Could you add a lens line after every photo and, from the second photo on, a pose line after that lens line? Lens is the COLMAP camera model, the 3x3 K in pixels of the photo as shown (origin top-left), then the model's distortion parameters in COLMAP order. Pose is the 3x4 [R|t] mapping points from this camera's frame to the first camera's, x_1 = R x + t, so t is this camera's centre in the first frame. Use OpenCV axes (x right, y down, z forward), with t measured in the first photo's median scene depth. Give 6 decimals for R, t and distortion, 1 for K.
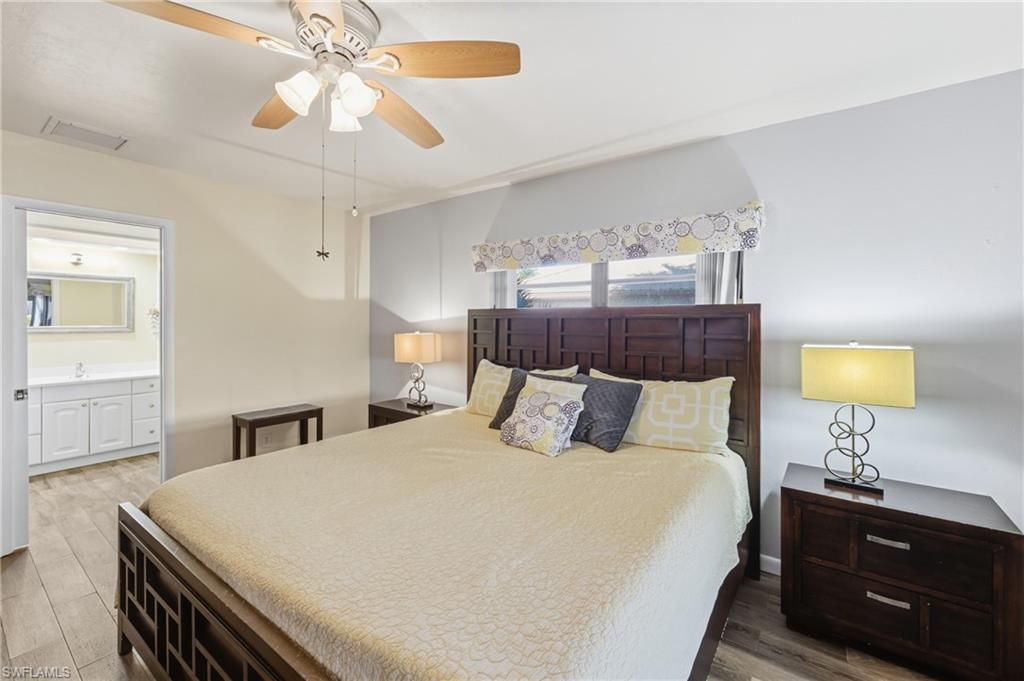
lens RADIAL K [[439.3, 0, 527.2], [0, 439.3, 323.6], [0, 0, 1]] dist [0.002502, 0.000593]
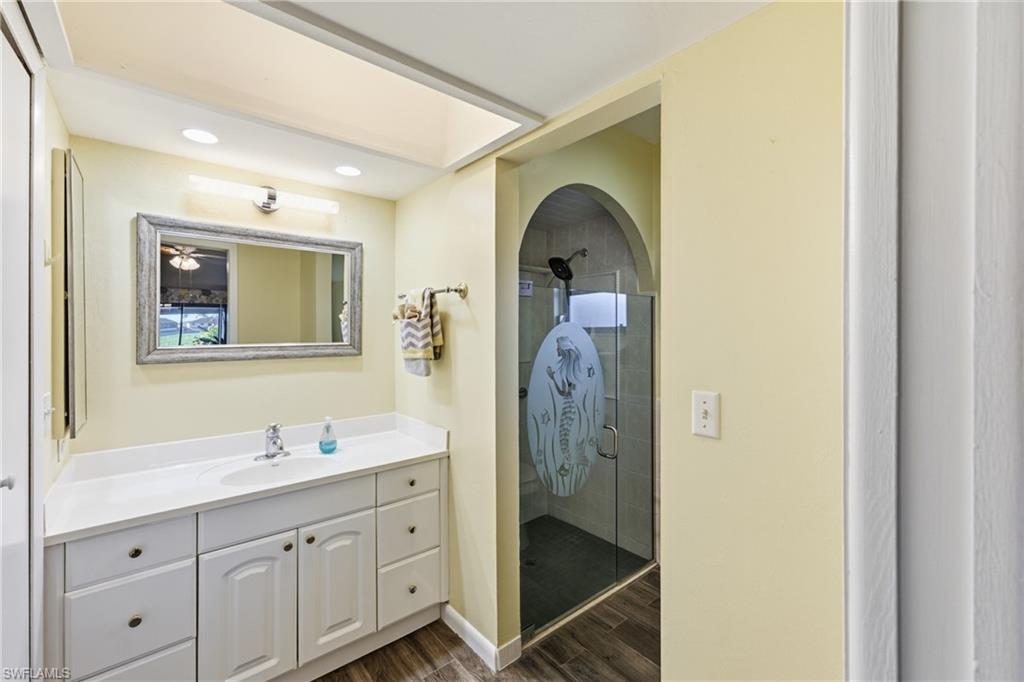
lens RADIAL K [[421.5, 0, 508.9], [0, 421.5, 333.7], [0, 0, 1]] dist [-0.001034, -0.000073]
pose [[0.970501, -0.004531, -0.241055, -0.668244], [0.003780, 0.999986, -0.003576, -0.002784], [0.241068, 0.002559, 0.970505, 0.631070]]
